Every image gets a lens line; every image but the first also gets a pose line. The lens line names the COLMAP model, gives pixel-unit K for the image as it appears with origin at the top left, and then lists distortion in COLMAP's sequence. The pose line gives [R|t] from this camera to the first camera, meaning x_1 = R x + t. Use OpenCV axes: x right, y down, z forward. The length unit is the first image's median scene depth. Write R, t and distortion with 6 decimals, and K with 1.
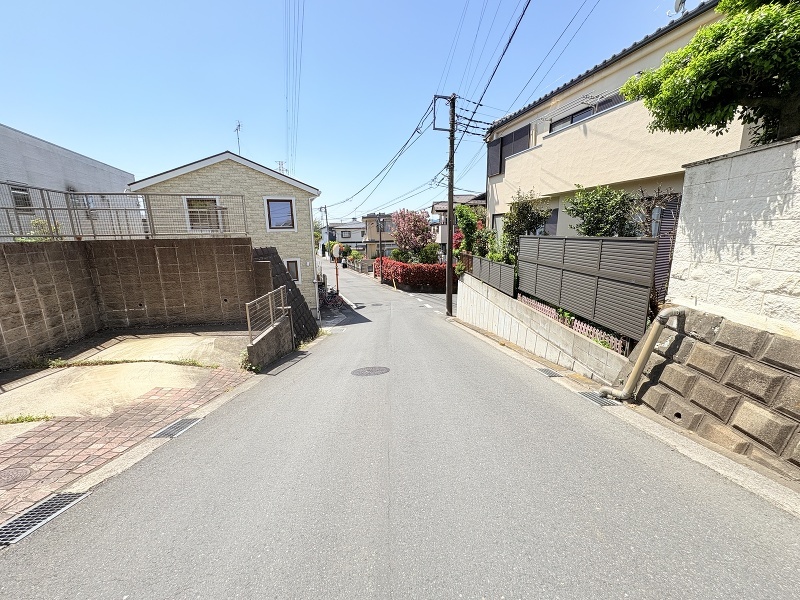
lens RADIAL K [[318.1, 0, 399.2], [0, 318.1, 298.1], [0, 0, 1]] dist [0.000662, 0.000569]
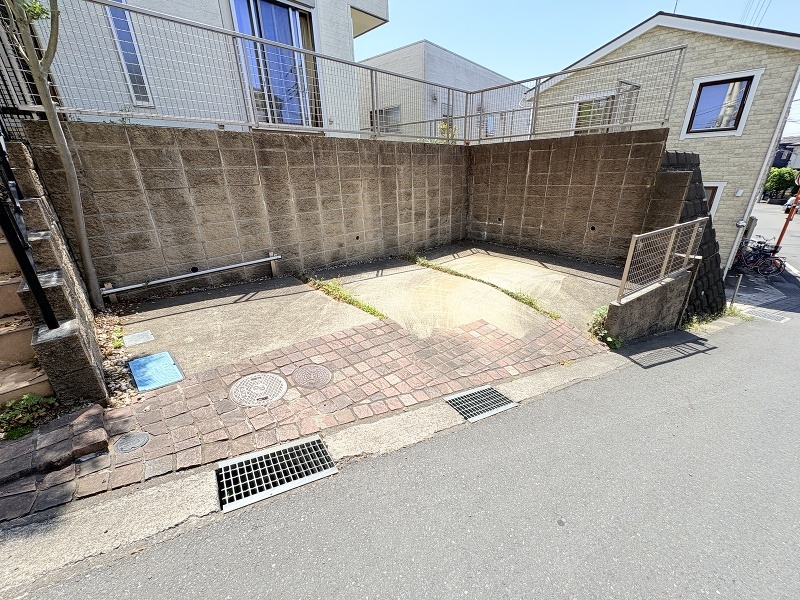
lens RADIAL K [[318.1, 0, 399.2], [0, 318.1, 298.1], [0, 0, 1]] dist [0.000662, 0.000569]
pose [[0.522336, 0.319445, -0.790645, -0.193918], [-0.155200, 0.947309, 0.280210, 0.028589], [0.838497, -0.023656, 0.544392, 0.295845]]
